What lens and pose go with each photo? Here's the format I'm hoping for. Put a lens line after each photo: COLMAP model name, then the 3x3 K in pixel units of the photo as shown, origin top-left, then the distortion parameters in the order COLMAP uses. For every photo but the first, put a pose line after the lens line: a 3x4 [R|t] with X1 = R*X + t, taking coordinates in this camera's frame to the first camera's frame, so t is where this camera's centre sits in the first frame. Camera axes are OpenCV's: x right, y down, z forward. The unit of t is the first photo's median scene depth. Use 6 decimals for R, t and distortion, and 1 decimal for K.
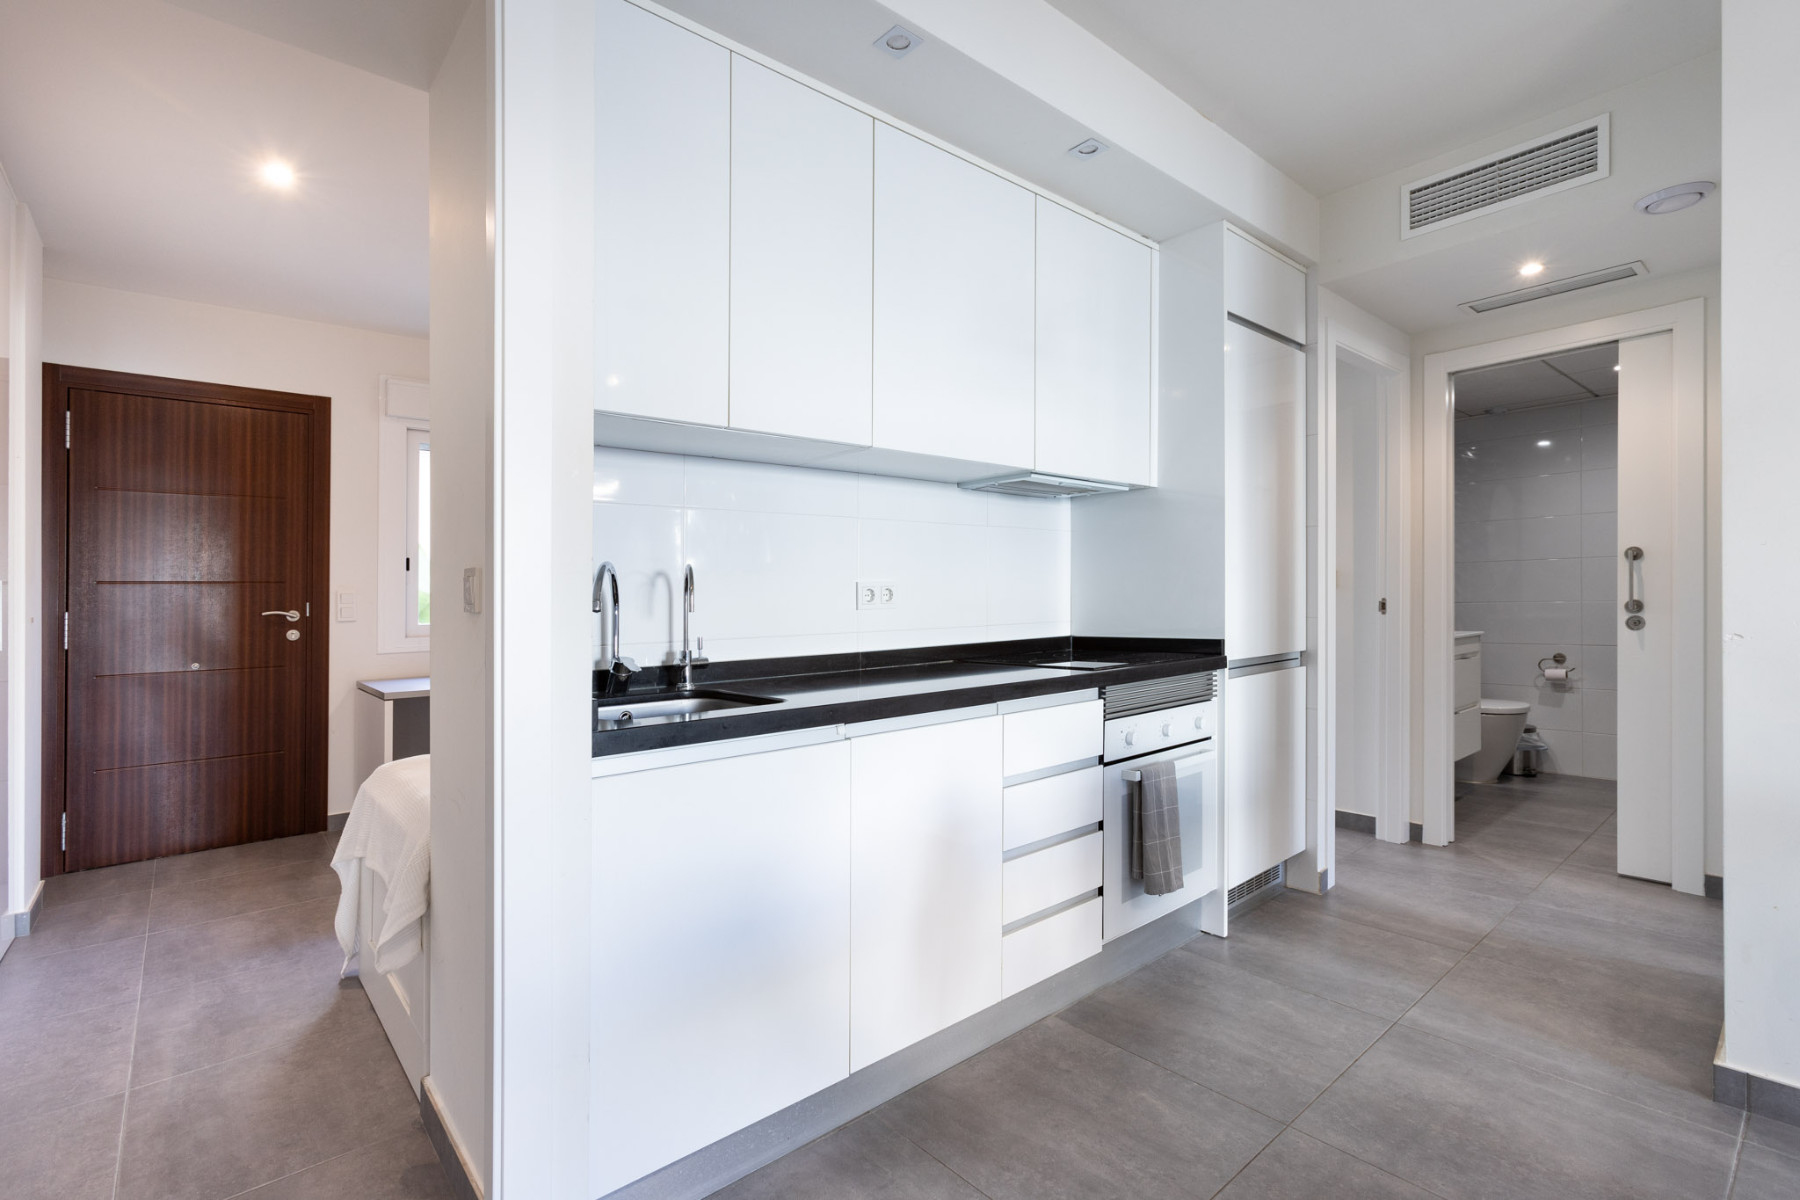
lens RADIAL K [[820.9, 0, 893.5], [0, 820.9, 594.2], [0, 0, 1]] dist [-0.000803, 0.001199]
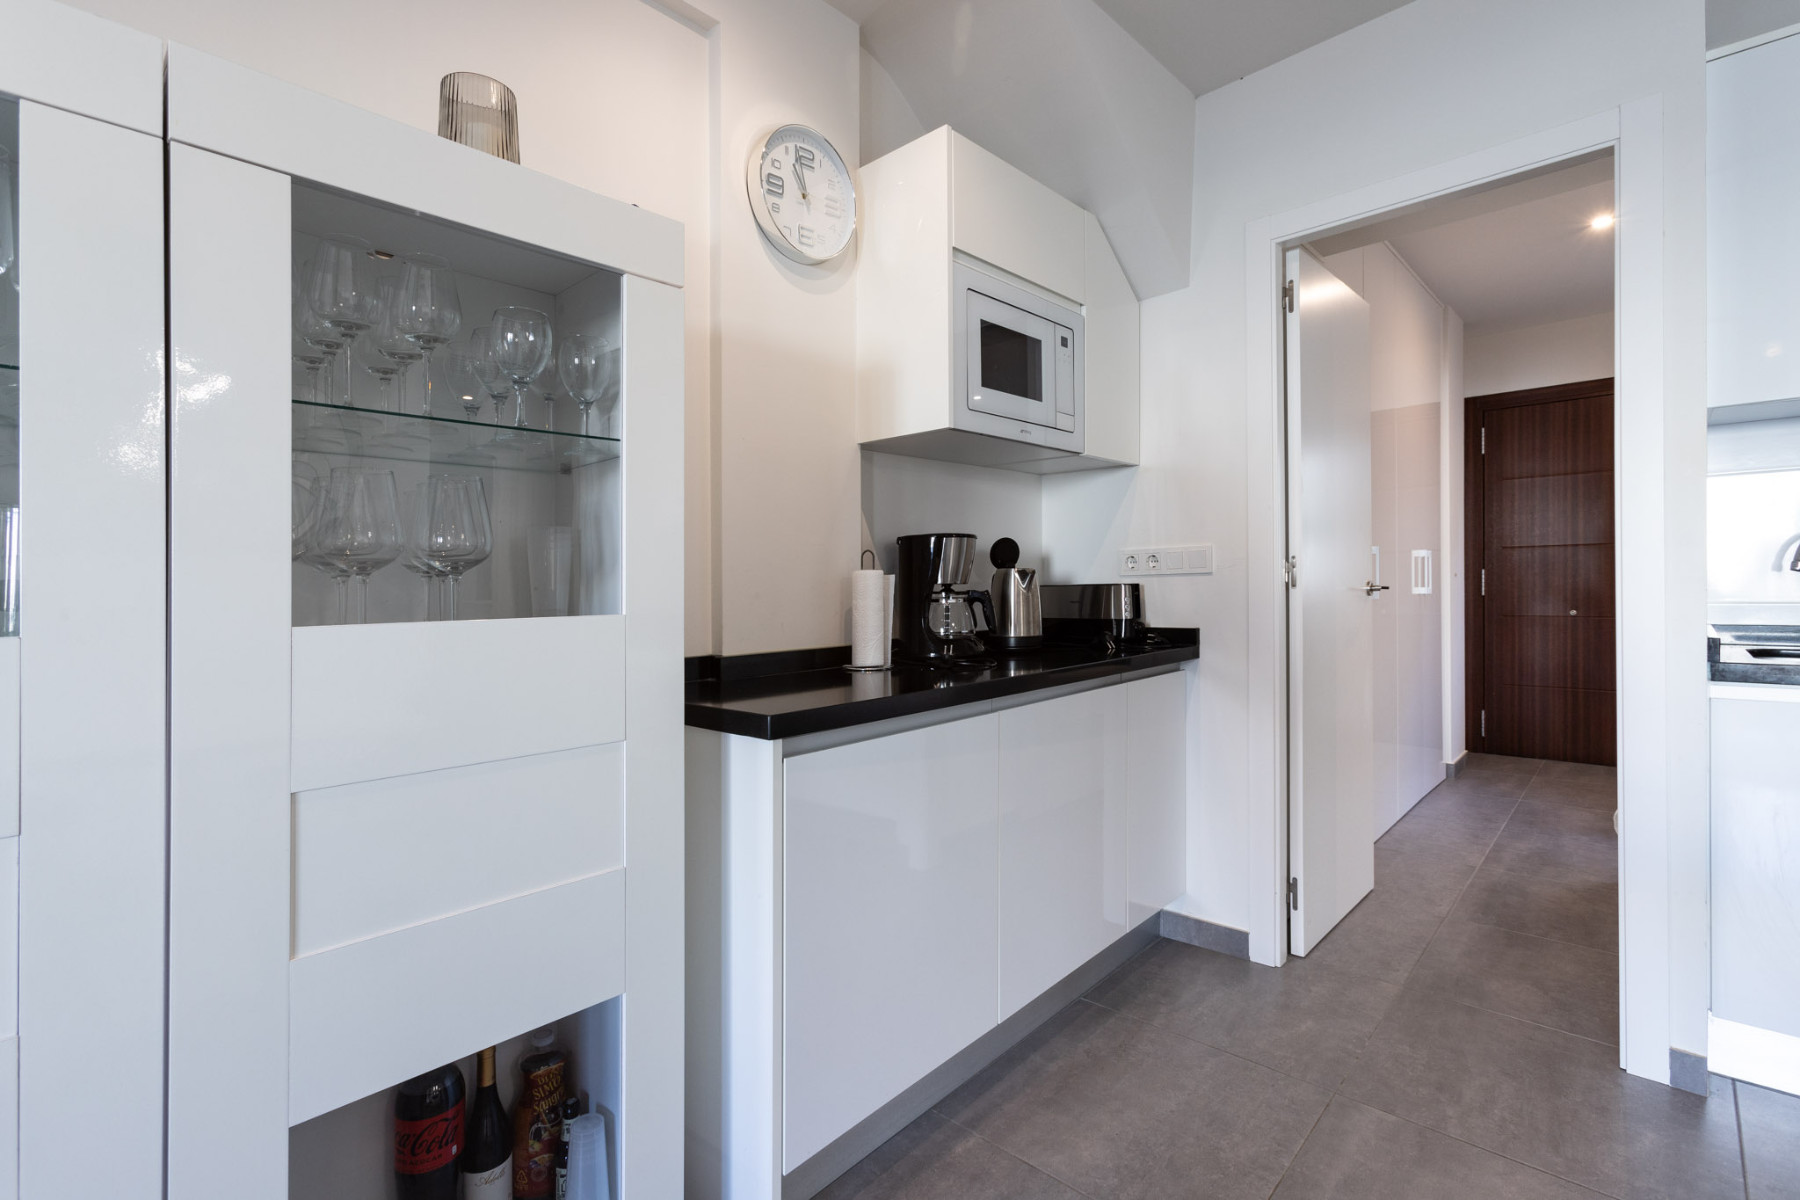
lens RADIAL K [[820.9, 0, 893.5], [0, 820.9, 594.2], [0, 0, 1]] dist [-0.000803, 0.001199]
pose [[0.105500, 0.030403, -0.993954, 0.325102], [0.021202, 0.999237, 0.032815, -0.003308], [0.994193, -0.024535, 0.104775, -0.180555]]
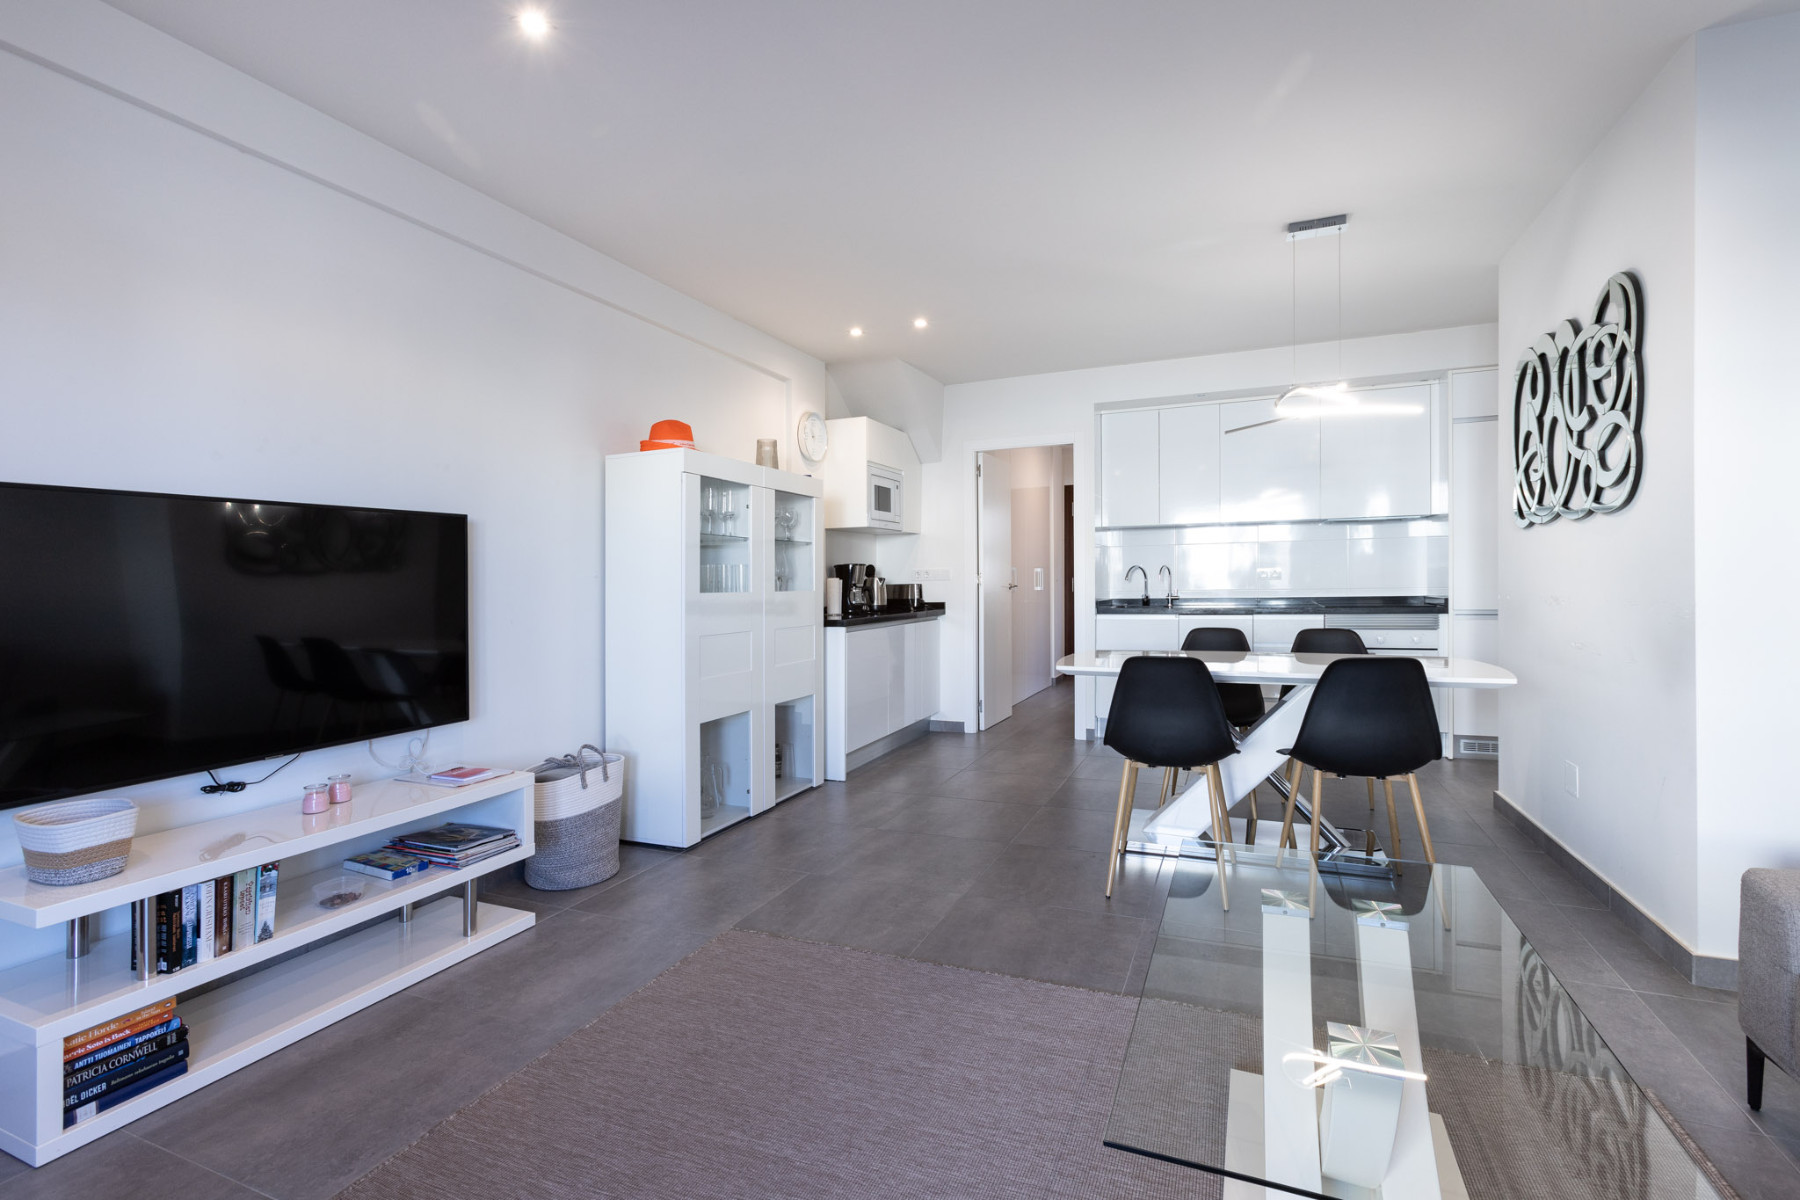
lens RADIAL K [[820.9, 0, 893.5], [0, 820.9, 594.2], [0, 0, 1]] dist [-0.000803, 0.001199]
pose [[0.440787, 0.026165, -0.897230, 1.246880], [0.011910, 0.999317, 0.034994, -0.025991], [0.897533, -0.026111, 0.440174, -0.761076]]
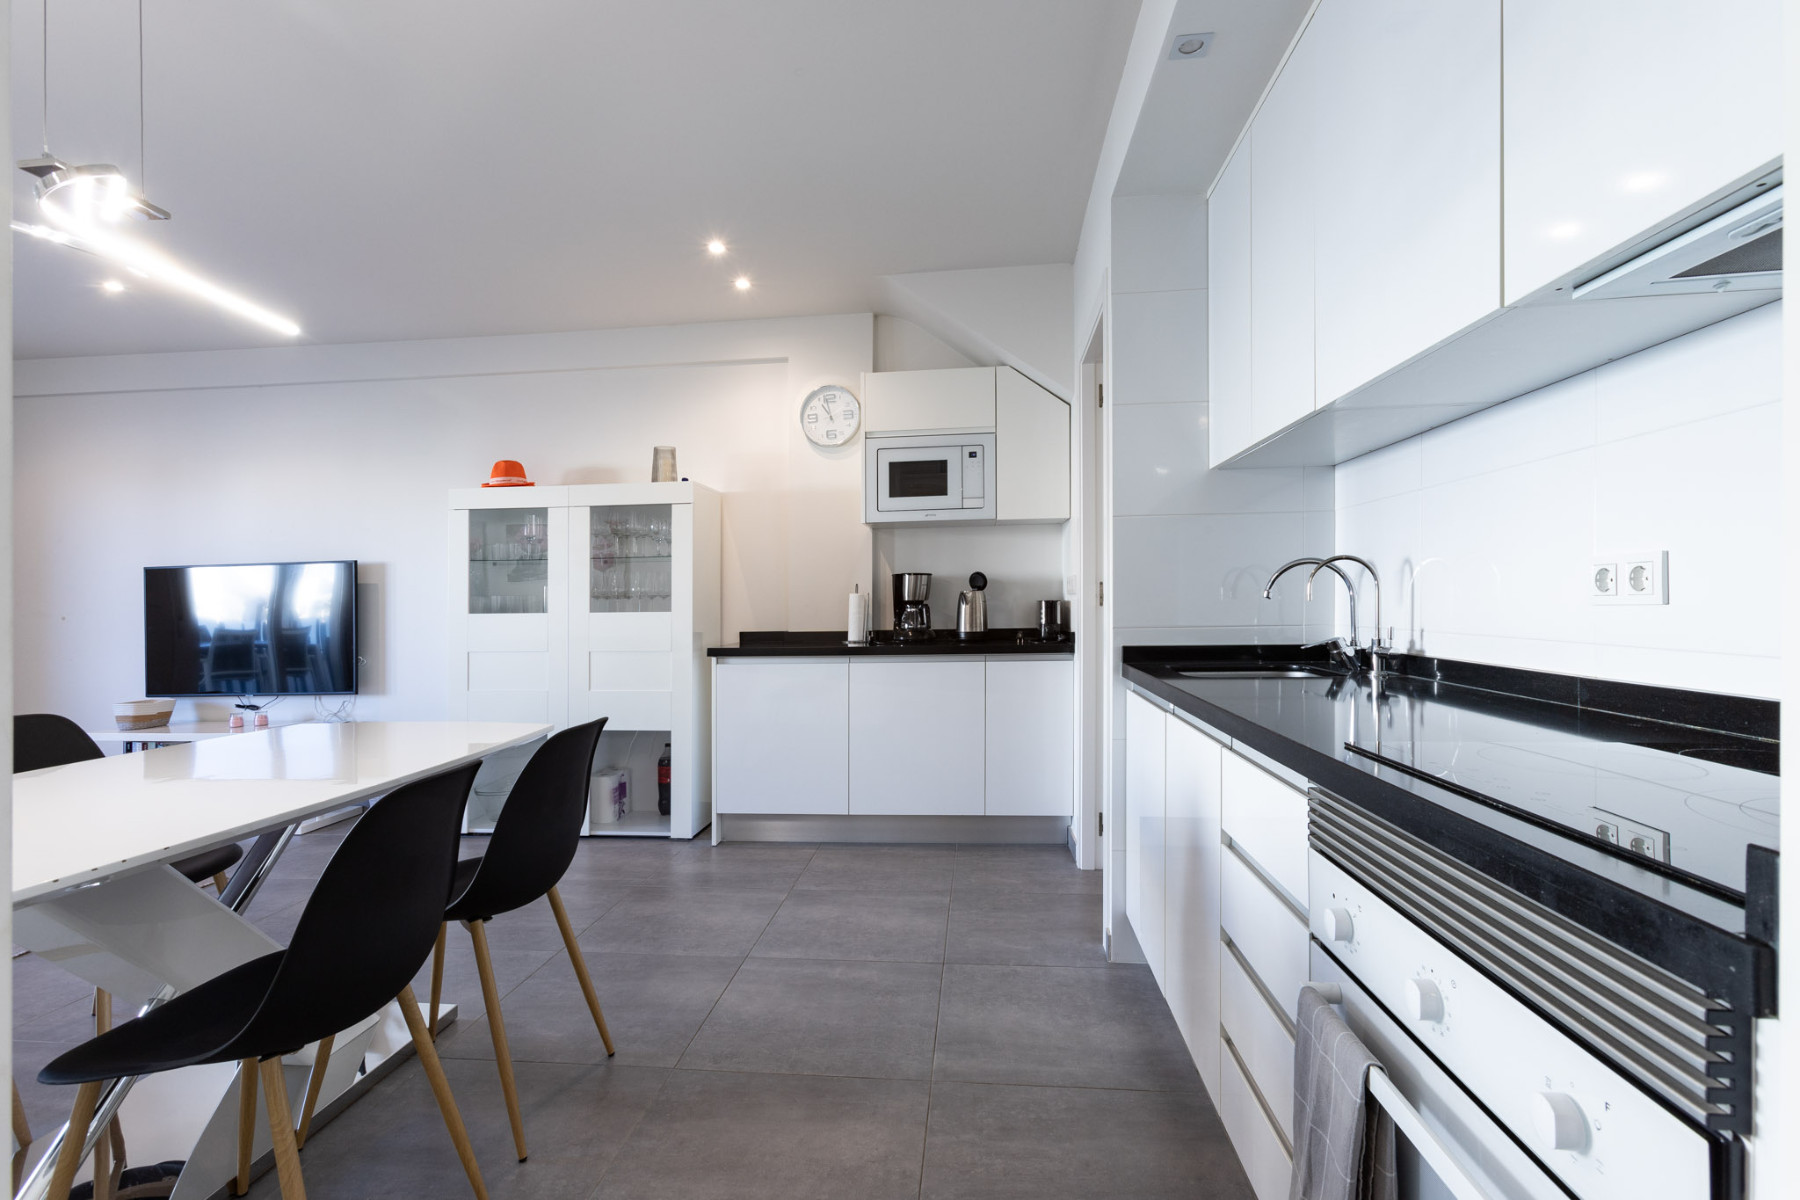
lens RADIAL K [[820.9, 0, 893.5], [0, 820.9, 594.2], [0, 0, 1]] dist [-0.000803, 0.001199]
pose [[-0.721967, 0.028044, -0.691359, 0.532796], [0.034049, 0.999408, 0.004984, -0.005027], [0.691089, -0.019941, -0.722494, 0.832192]]
